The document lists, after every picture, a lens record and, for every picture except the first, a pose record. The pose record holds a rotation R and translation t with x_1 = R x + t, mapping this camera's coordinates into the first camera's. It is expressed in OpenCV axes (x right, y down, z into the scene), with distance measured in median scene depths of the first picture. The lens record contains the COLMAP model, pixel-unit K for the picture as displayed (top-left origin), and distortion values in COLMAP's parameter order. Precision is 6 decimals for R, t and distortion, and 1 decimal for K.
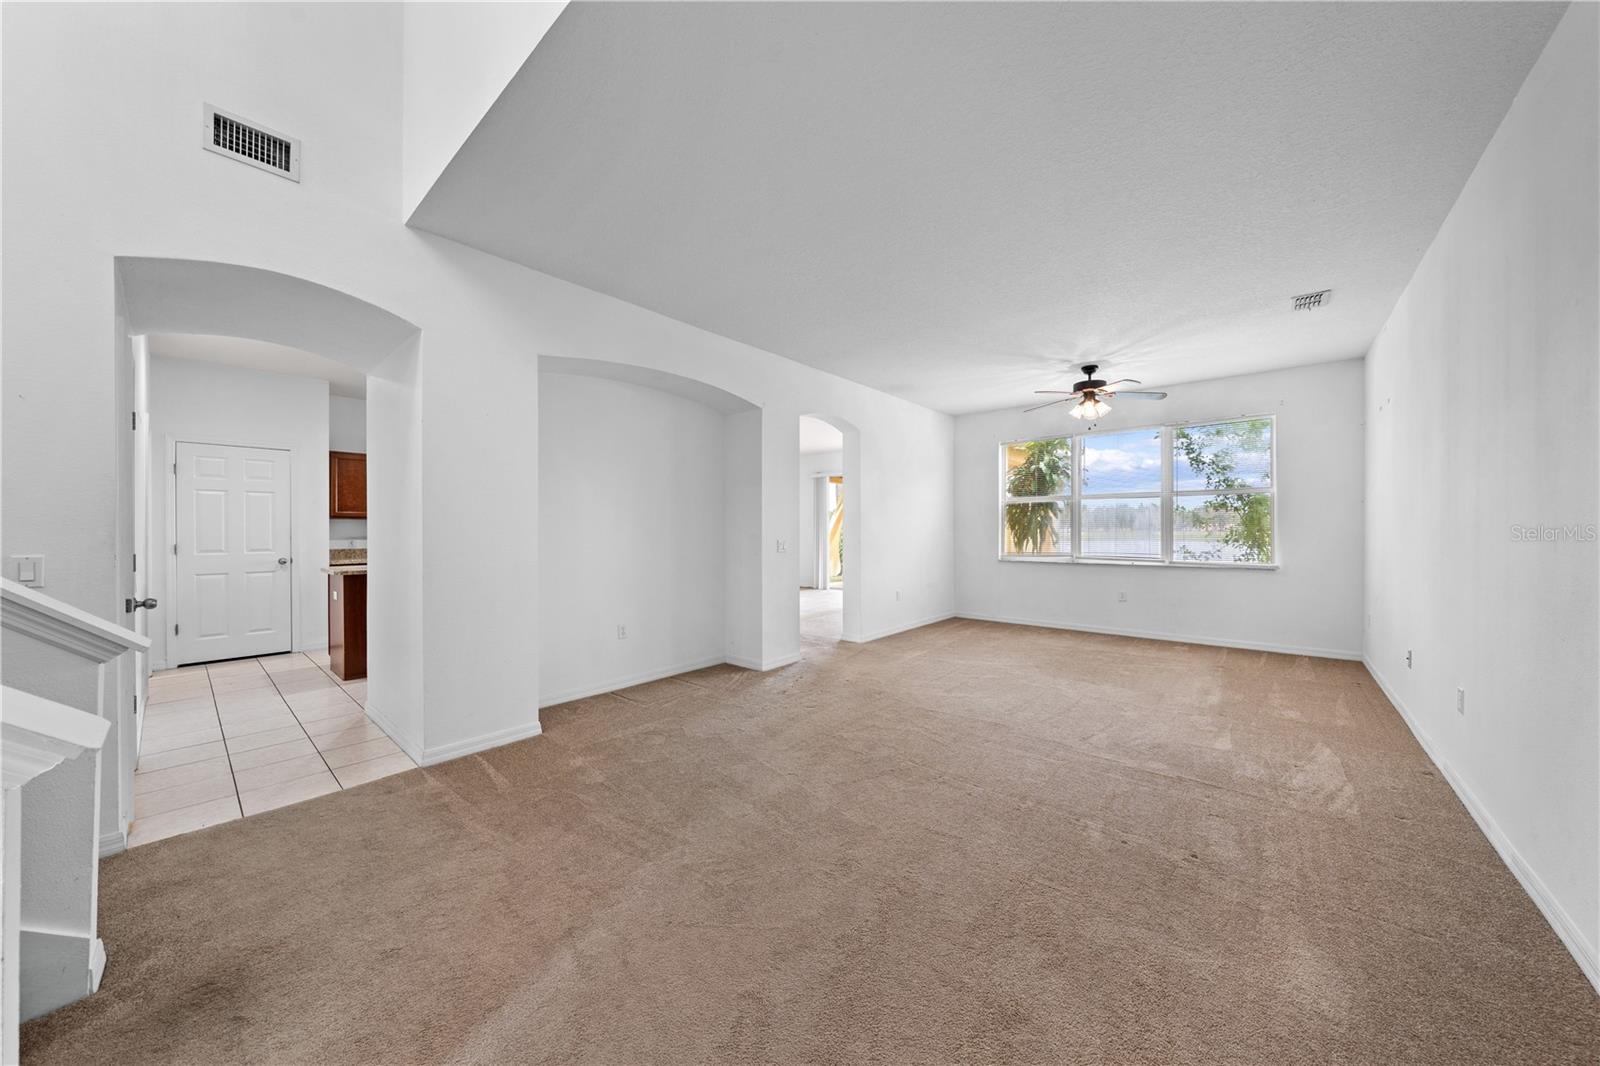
lens RADIAL K [[538.9, 0, 801.5], [0, 538.9, 530.6], [0, 0, 1]] dist [-0.003177, -0.000293]
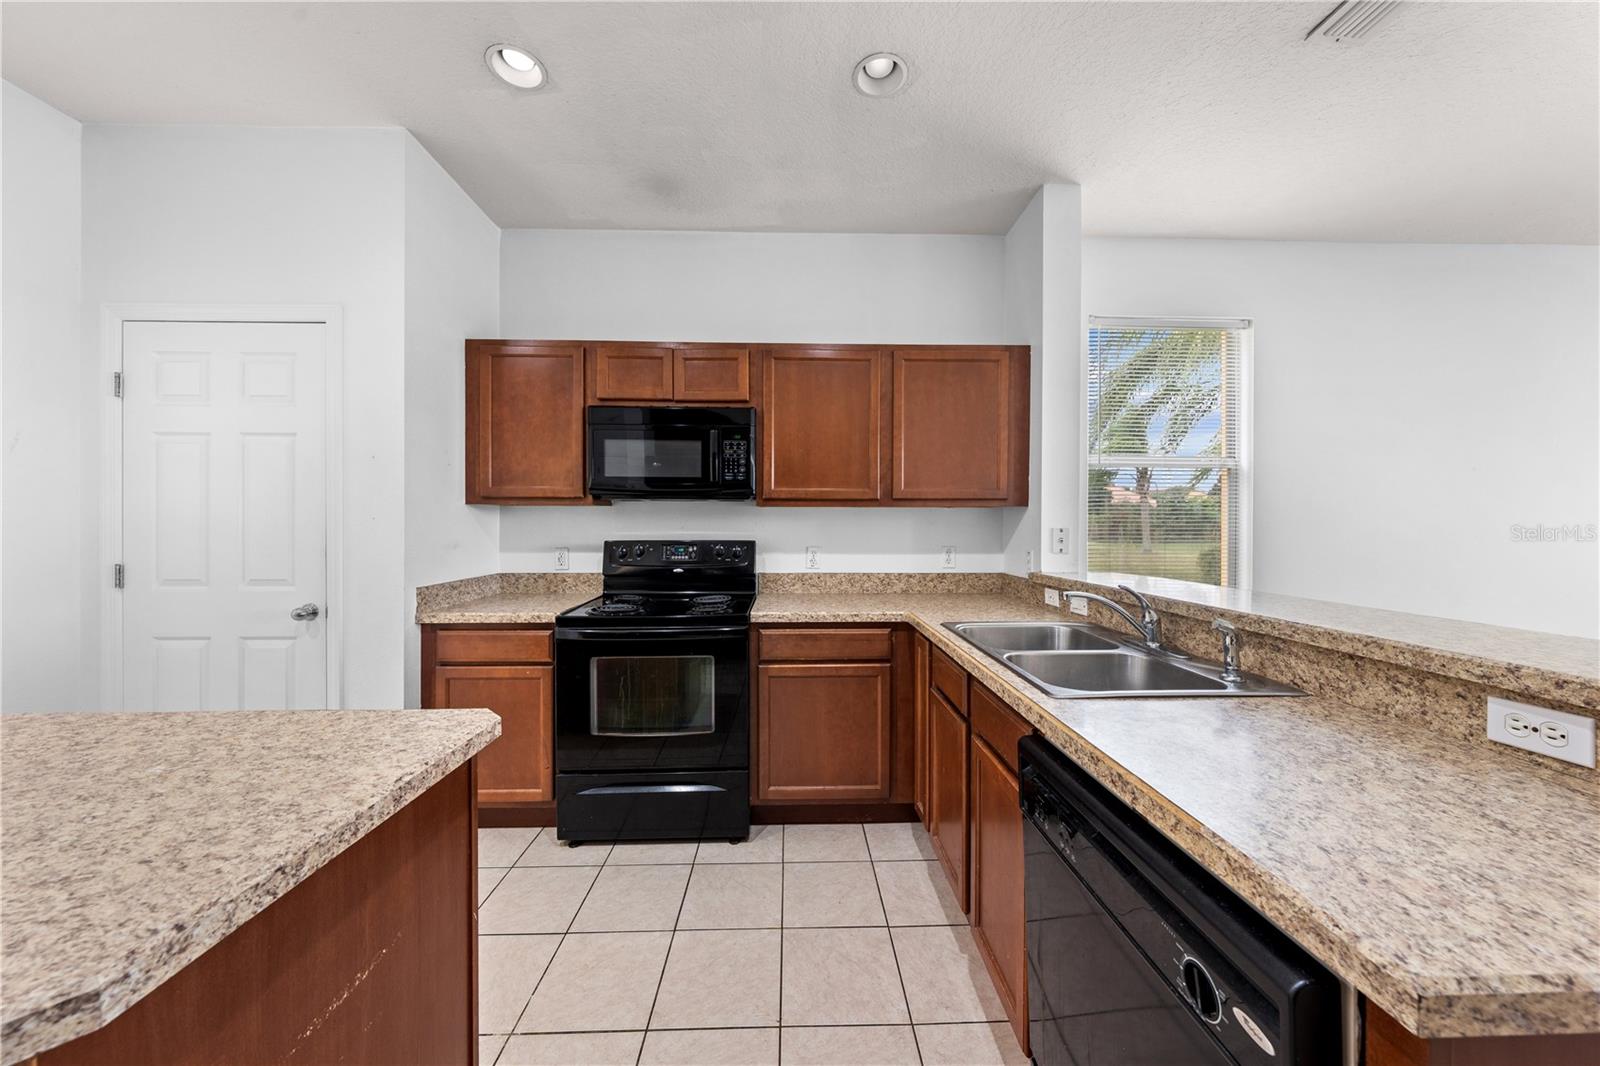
lens RADIAL K [[540.9, 0, 803.2], [0, 540.9, 525.4], [0, 0, 1]] dist [-0.001069, -0.000291]
pose [[0.671314, 0.008174, -0.741128, -0.436039], [-0.008119, 0.999960, 0.003674, -0.009540], [0.741128, 0.003551, 0.671354, 0.991087]]
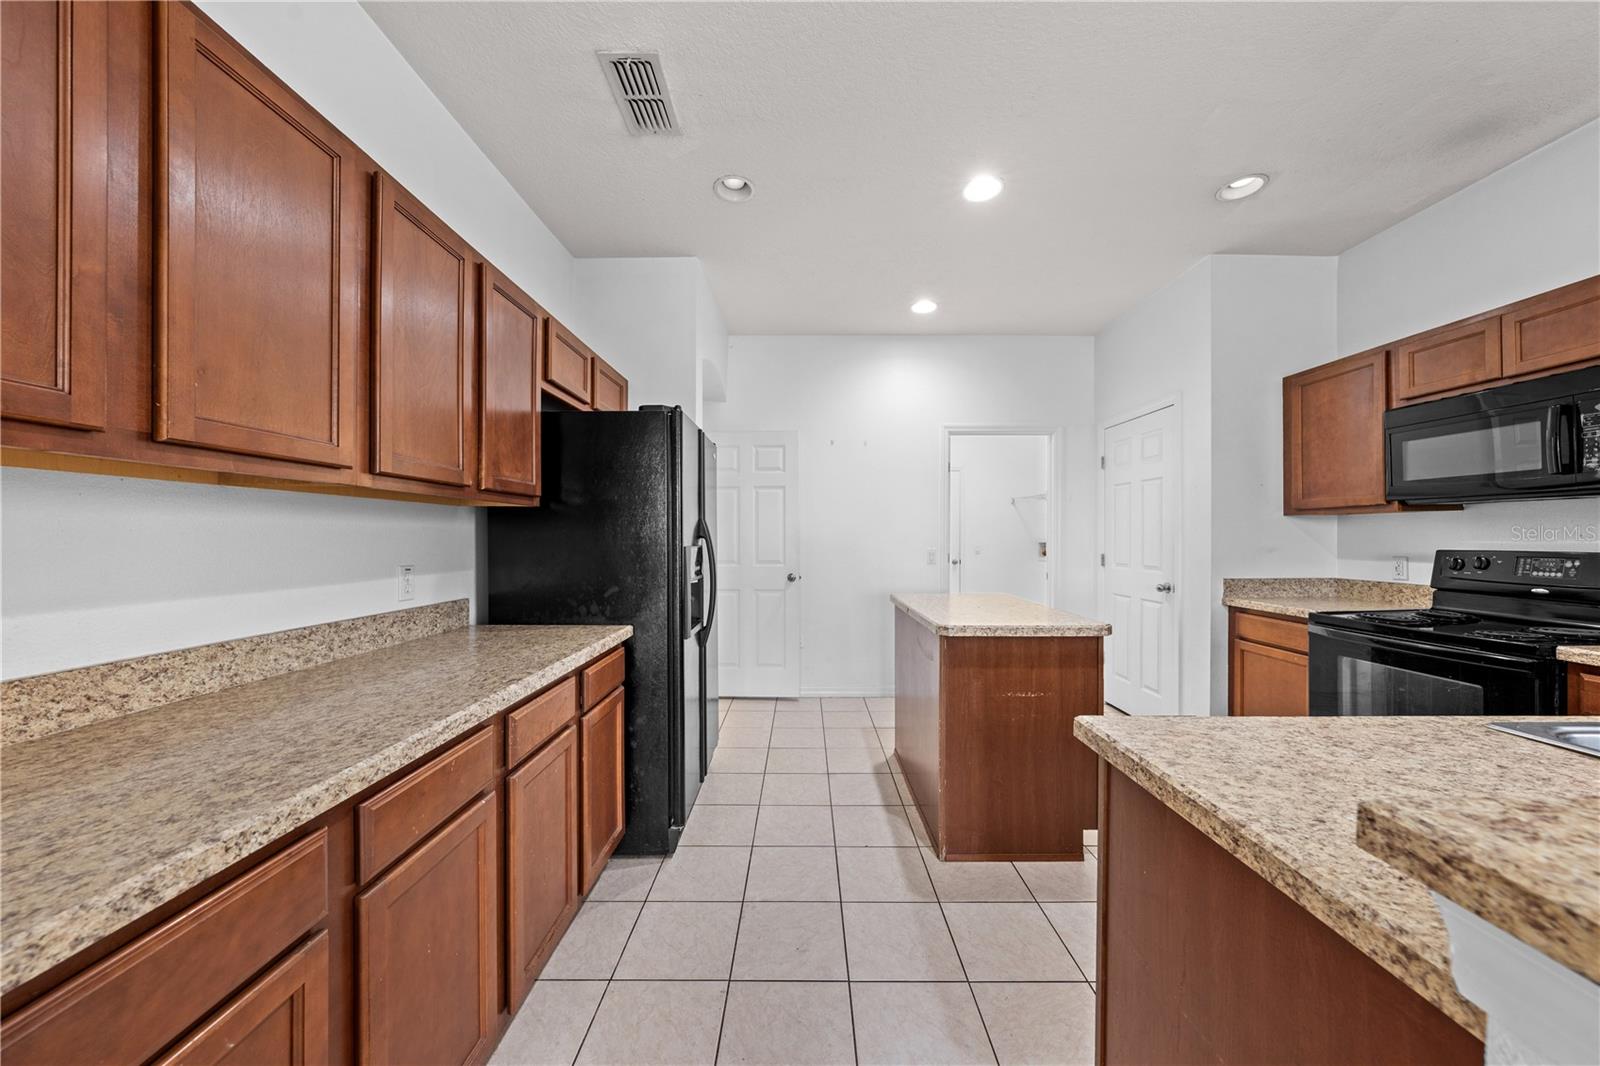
lens RADIAL K [[538.9, 0, 801.5], [0, 538.9, 530.6], [0, 0, 1]] dist [-0.003177, -0.000293]
pose [[-0.763480, 0.000031, -0.645832, -0.241466], [0.002246, 0.999994, -0.002608, -0.008016], [0.645828, -0.003442, -0.763475, 1.188700]]
